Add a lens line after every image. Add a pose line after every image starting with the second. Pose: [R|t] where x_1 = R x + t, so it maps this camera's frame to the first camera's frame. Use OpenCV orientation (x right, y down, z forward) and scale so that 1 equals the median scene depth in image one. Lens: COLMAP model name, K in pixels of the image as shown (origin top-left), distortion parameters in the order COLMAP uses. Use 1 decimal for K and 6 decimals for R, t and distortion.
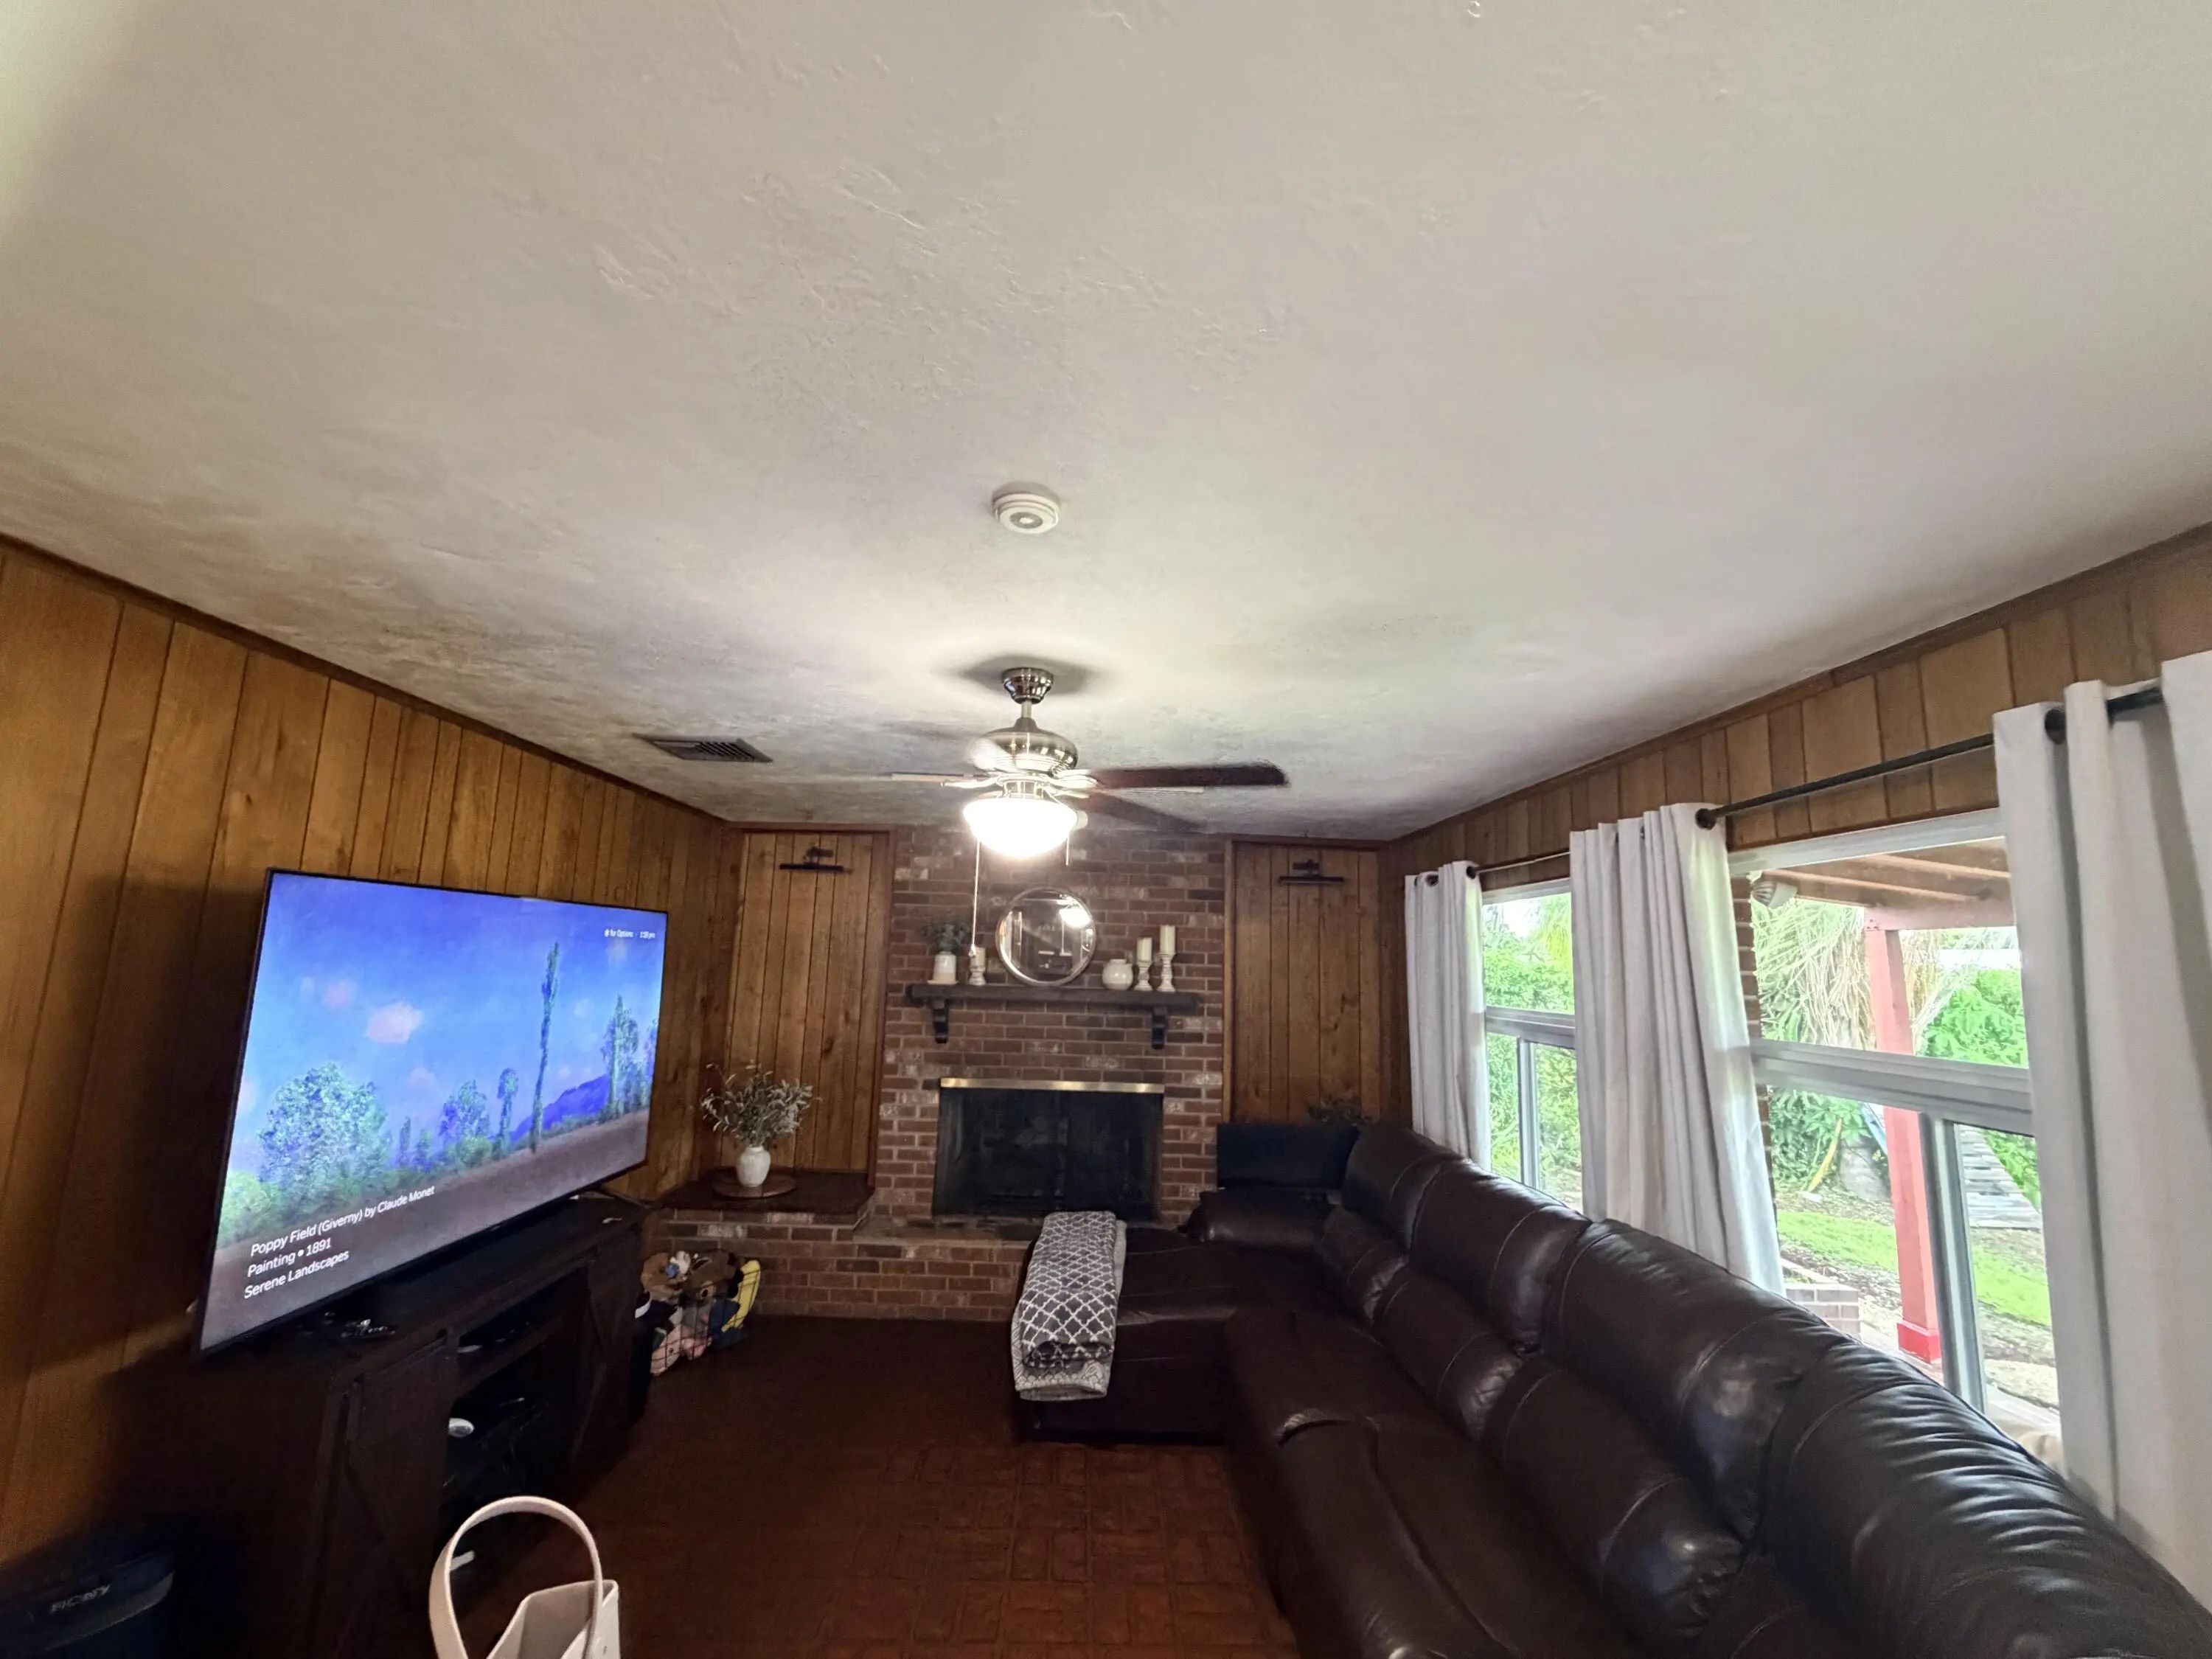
lens RADIAL K [[884.7, 0, 1100.5], [0, 884.7, 833.2], [0, 0, 1]] dist [-0.001431, -0.000367]
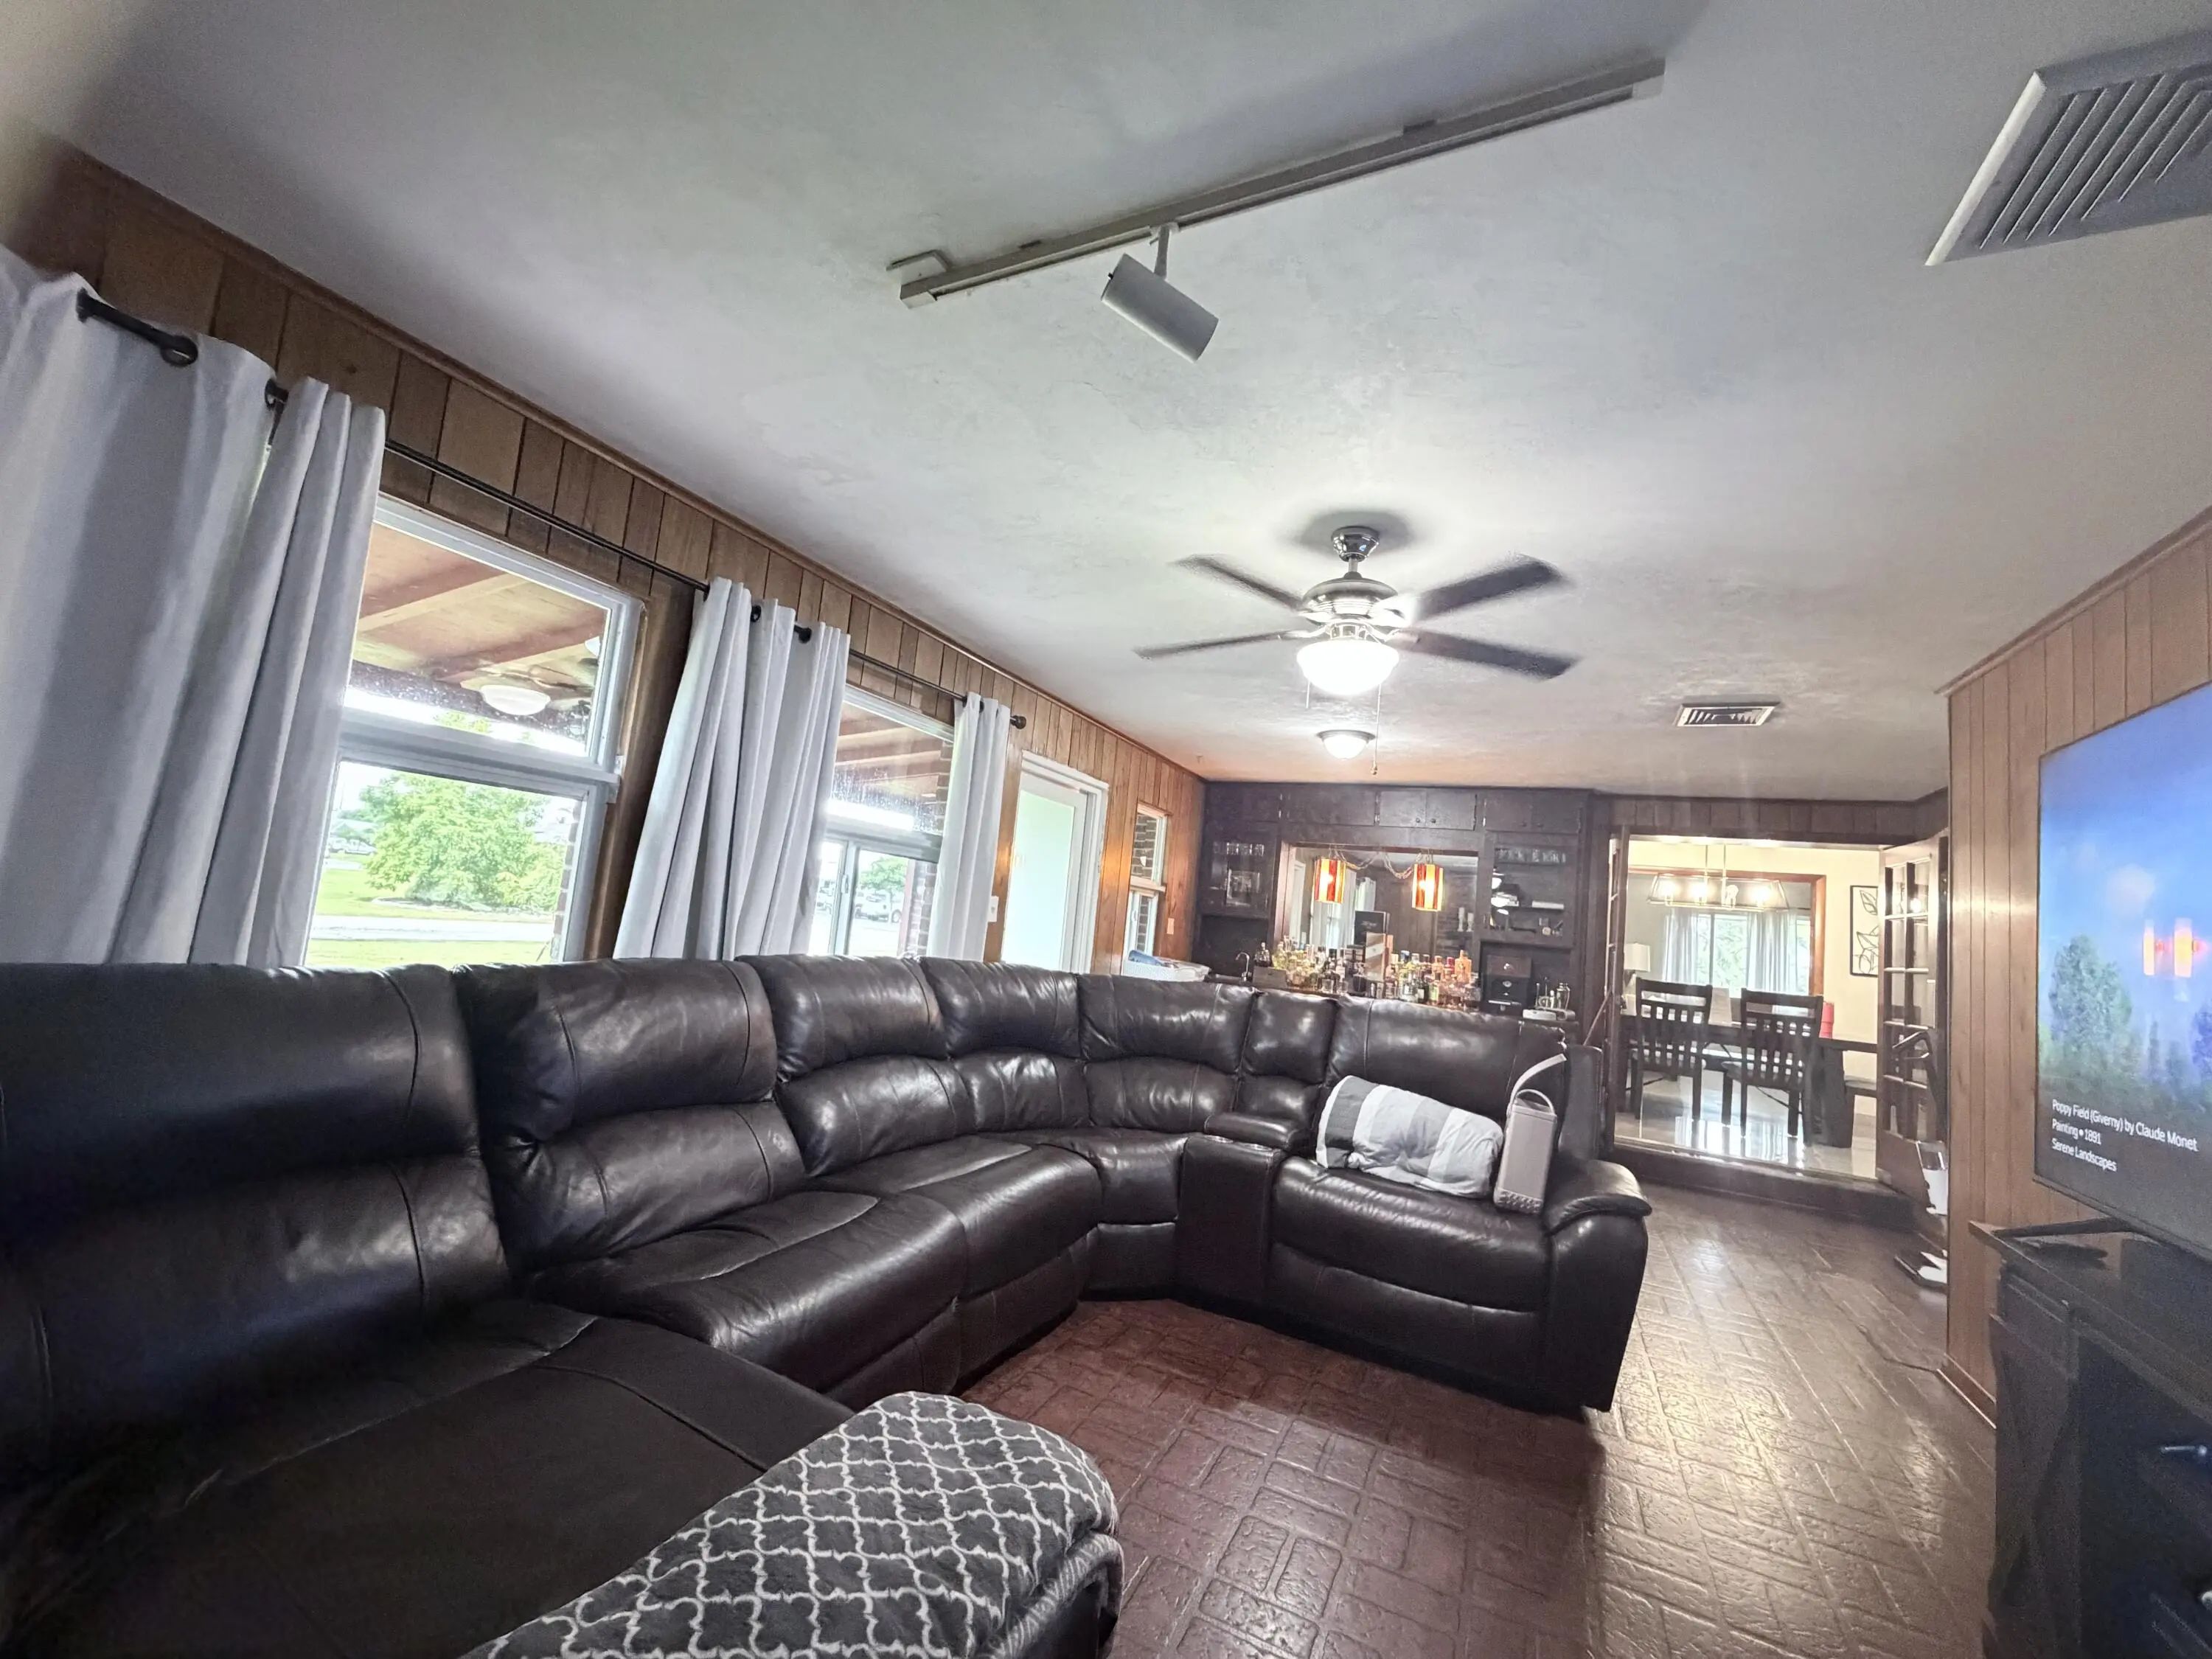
lens RADIAL K [[884.7, 0, 1100.5], [0, 884.7, 833.2], [0, 0, 1]] dist [-0.001431, -0.000367]
pose [[-0.882271, -0.075773, 0.464604, -0.201062], [-0.191852, 0.959152, -0.207893, 0.282738], [-0.429874, -0.272553, -0.860769, 1.167498]]
